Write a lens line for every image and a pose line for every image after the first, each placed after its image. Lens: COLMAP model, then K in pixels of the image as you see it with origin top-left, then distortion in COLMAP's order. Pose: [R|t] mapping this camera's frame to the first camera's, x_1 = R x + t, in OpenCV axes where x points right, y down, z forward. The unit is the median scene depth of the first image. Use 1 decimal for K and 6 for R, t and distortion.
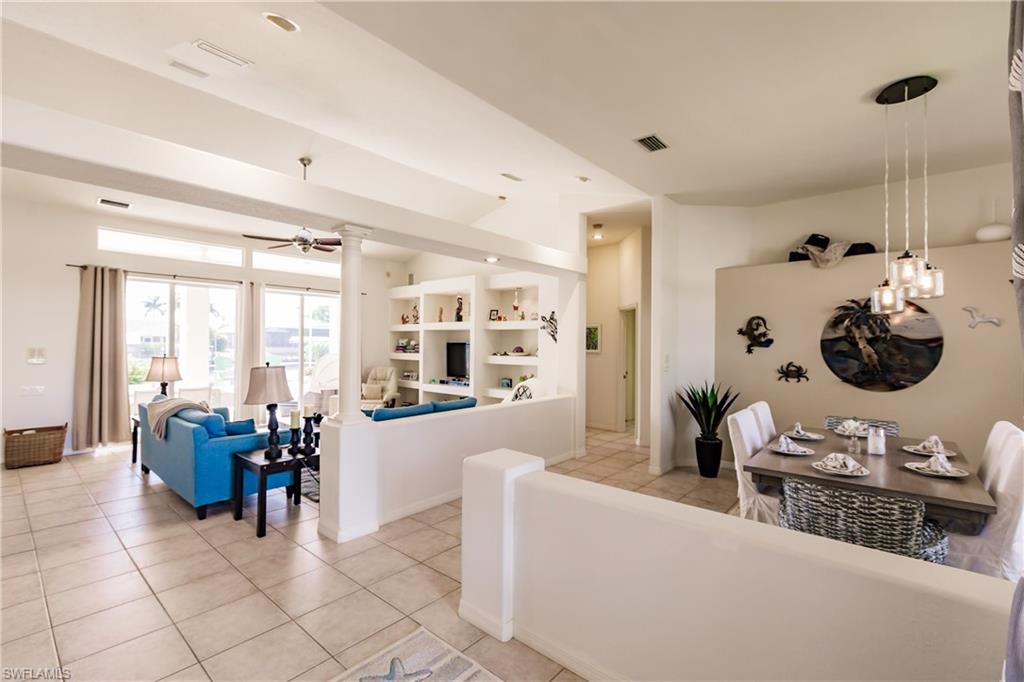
lens RADIAL K [[454.0, 0, 507.1], [0, 454.0, 338.5], [0, 0, 1]] dist [0.001739, 0.000116]
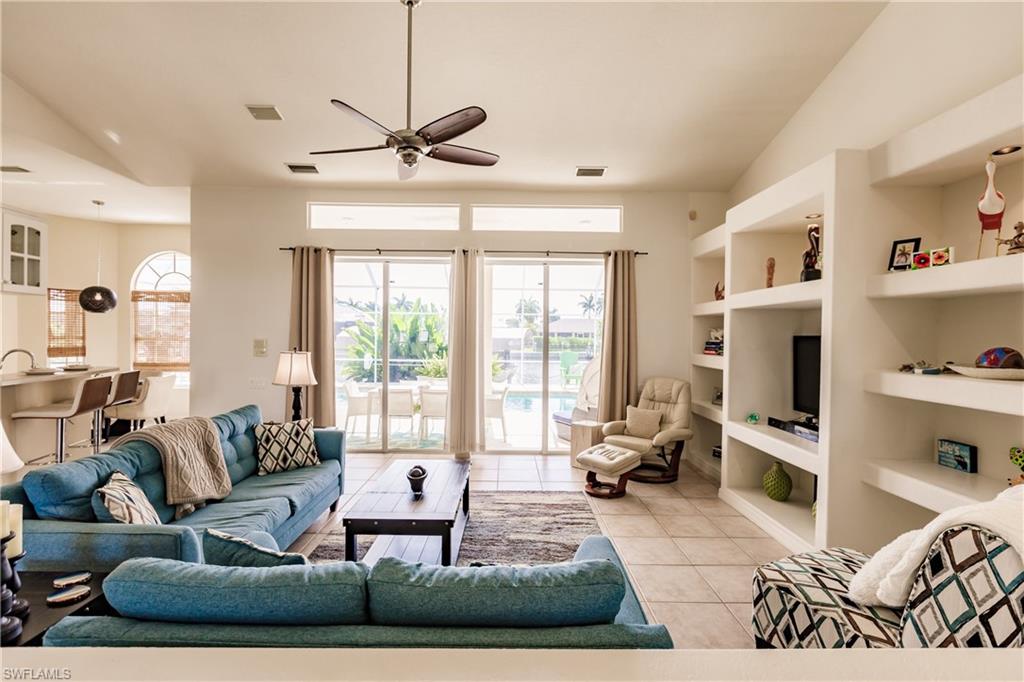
lens RADIAL K [[477.7, 0, 508.7], [0, 477.7, 339.5], [0, 0, 1]] dist [-0.001914, -0.002820]
pose [[0.657034, 0.007031, -0.753828, 0.058622], [-0.000408, 0.999960, 0.008971, 0.012396], [0.753861, -0.005586, 0.657010, 0.678585]]
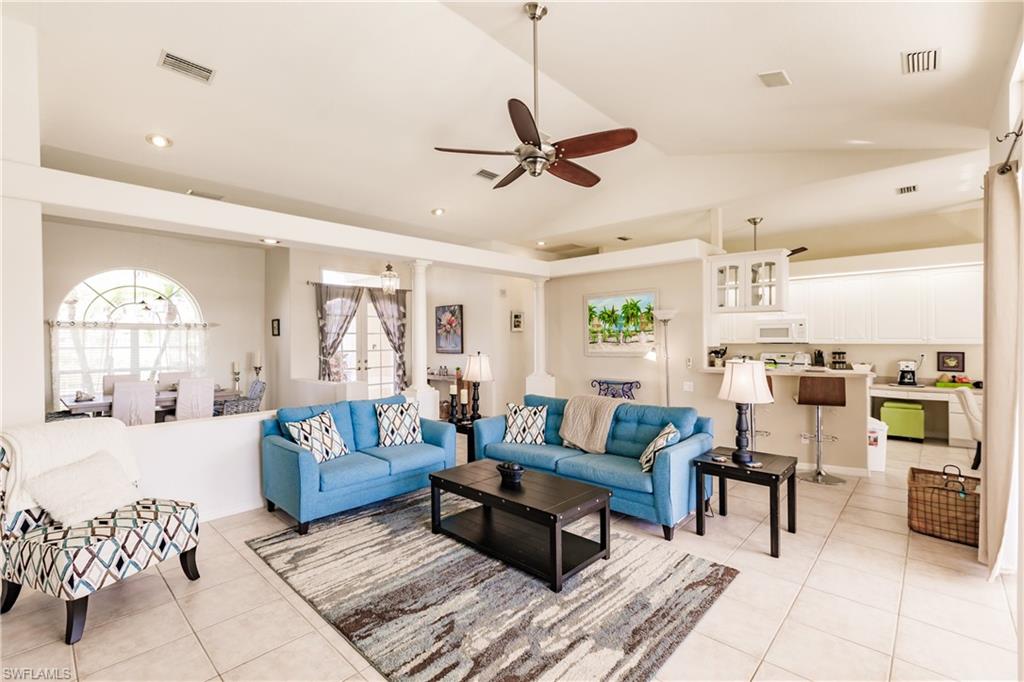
lens RADIAL K [[454.0, 0, 505.7], [0, 454.0, 339.0], [0, 0, 1]] dist [0.001739, 0.000116]
pose [[-0.999046, 0.000897, 0.043664, -0.407726], [0.000647, 0.999983, -0.005743, 0.012964], [-0.043668, -0.005709, -0.999030, 1.466674]]
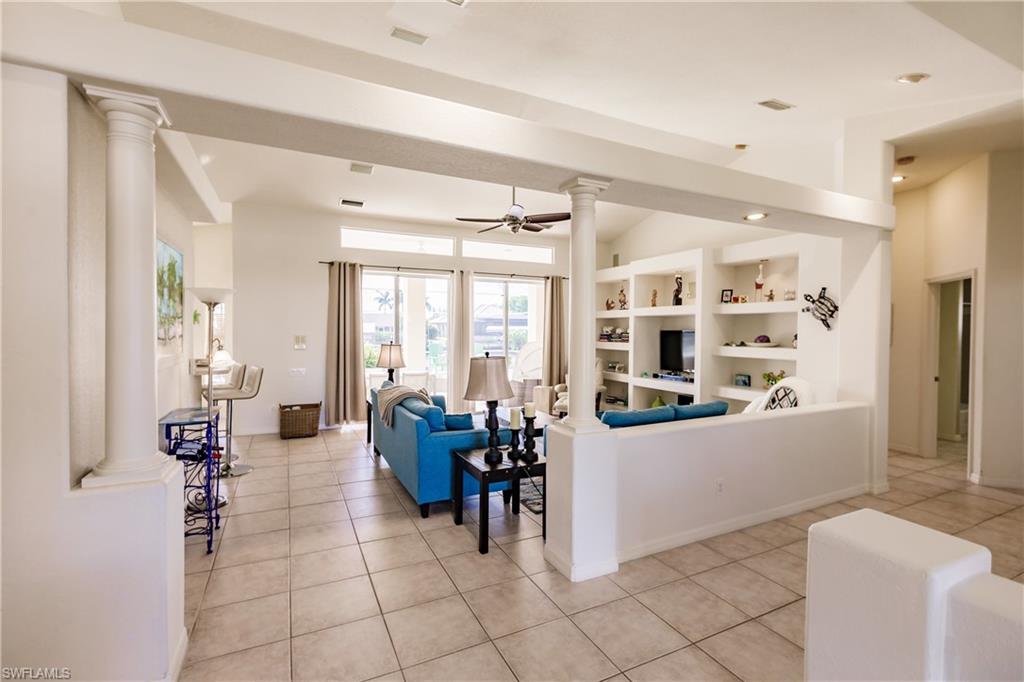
lens RADIAL K [[454.0, 0, 506.6], [0, 454.0, 338.4], [0, 0, 1]] dist [0.001739, 0.000116]
pose [[0.921017, 0.004559, -0.389496, -0.094475], [0.004993, 0.999711, 0.023509, 0.003646], [0.389491, -0.023597, 0.920728, 0.131076]]
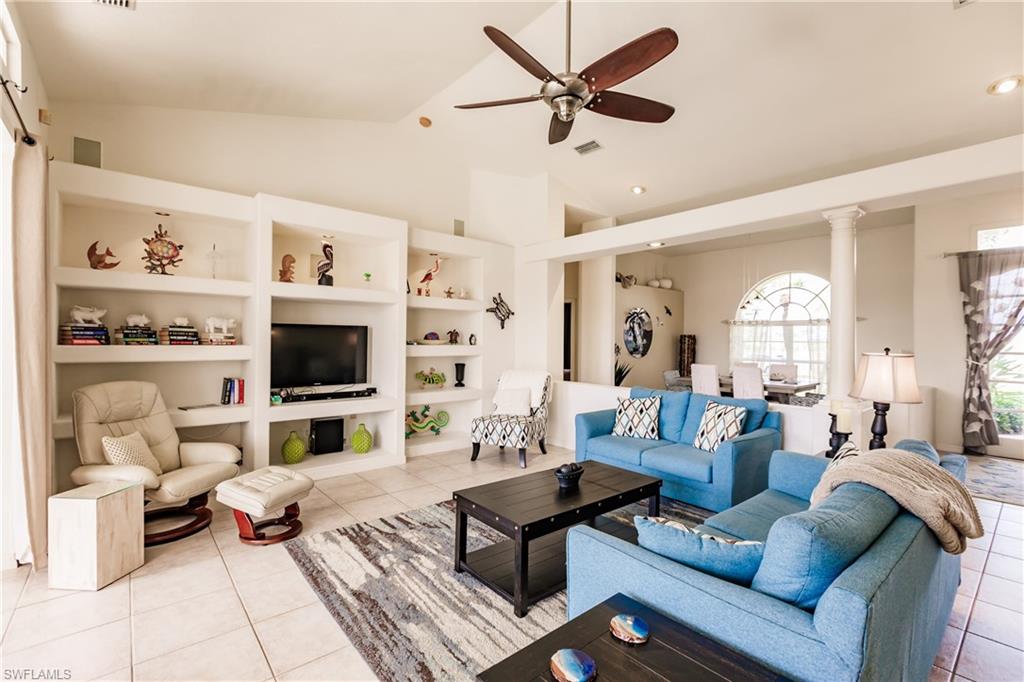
lens RADIAL K [[454.0, 0, 508.3], [0, 454.0, 337.2], [0, 0, 1]] dist [0.001739, 0.000116]
pose [[0.156644, 0.001340, 0.987654, -0.847273], [-0.018611, 0.999826, 0.001595, 0.027588], [-0.987480, -0.018631, 0.156641, 0.931019]]
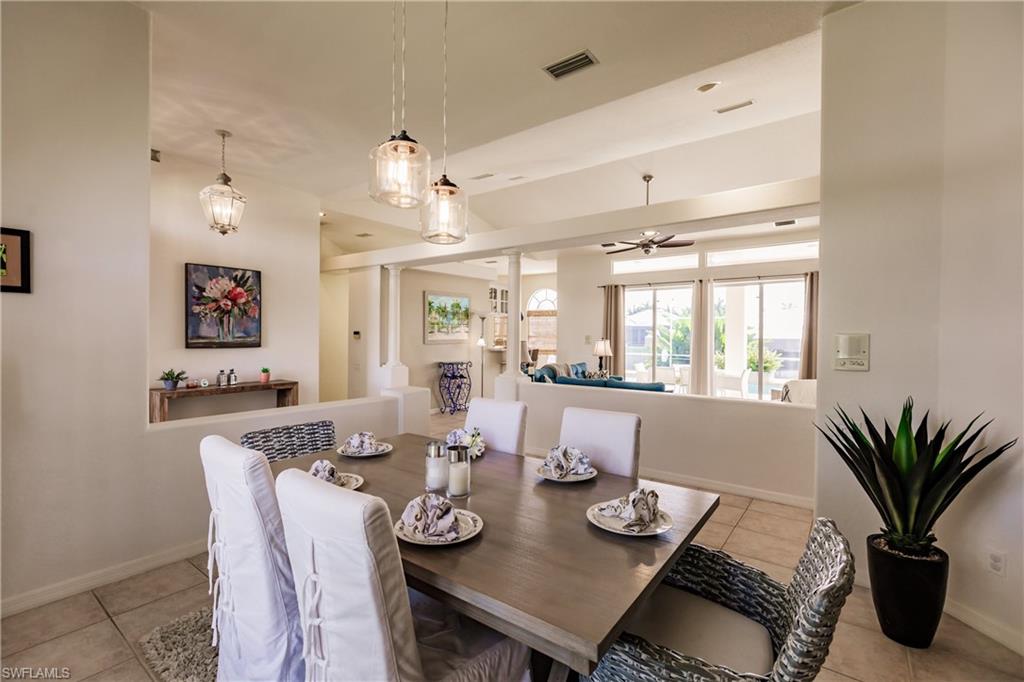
lens RADIAL K [[454.0, 0, 510.5], [0, 454.0, 338.9], [0, 0, 1]] dist [0.001739, 0.000116]
pose [[0.060237, 0.001352, -0.998183, 0.692781], [0.000418, 0.999999, 0.001380, 0.031809], [0.998184, -0.000501, 0.060237, 0.537848]]
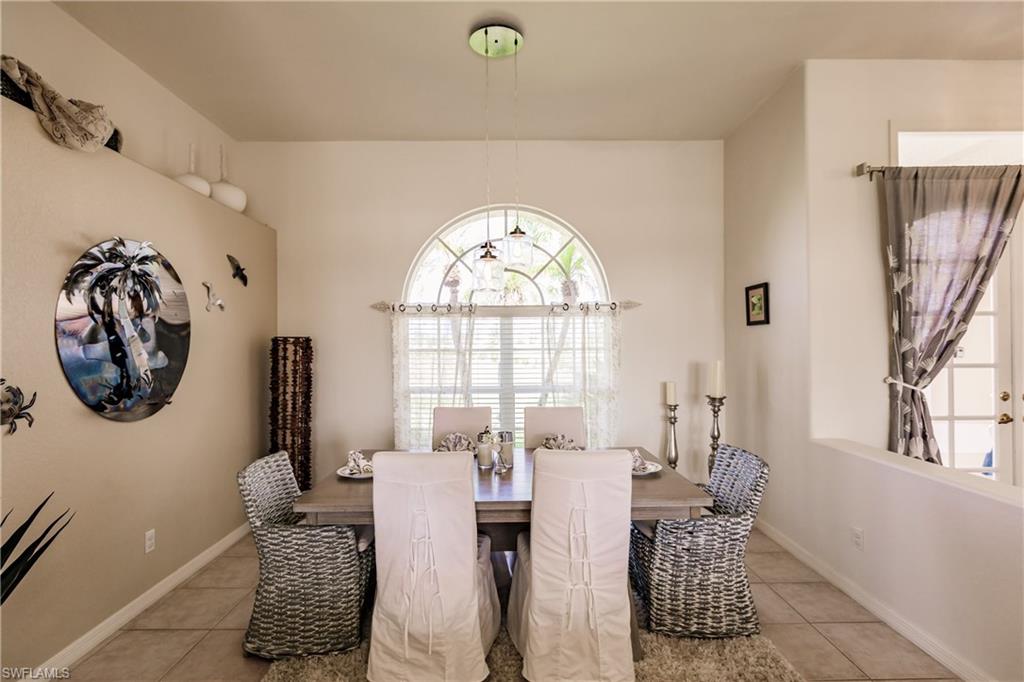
lens RADIAL K [[503.1, 0, 510.6], [0, 503.1, 342.4], [0, 0, 1]] dist [-0.002283, -0.000366]
pose [[-0.658841, 0.001860, 0.752280, 0.062654], [-0.001263, 0.999993, -0.003579, 0.020007], [-0.752281, -0.003308, -0.658834, 0.794392]]
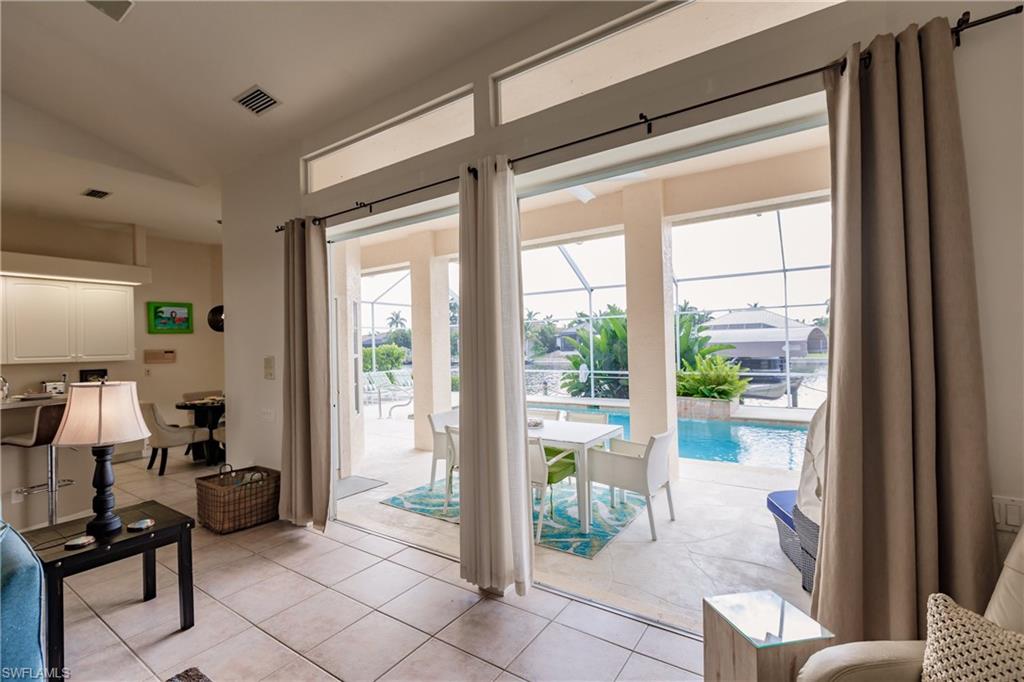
lens RADIAL K [[454.0, 0, 509.6], [0, 454.0, 340.0], [0, 0, 1]] dist [0.001739, 0.000116]
pose [[0.112818, -0.020445, -0.993405, -0.260883], [0.032912, 0.999317, -0.016828, 0.018813], [0.993070, -0.030797, 0.113414, 1.194577]]
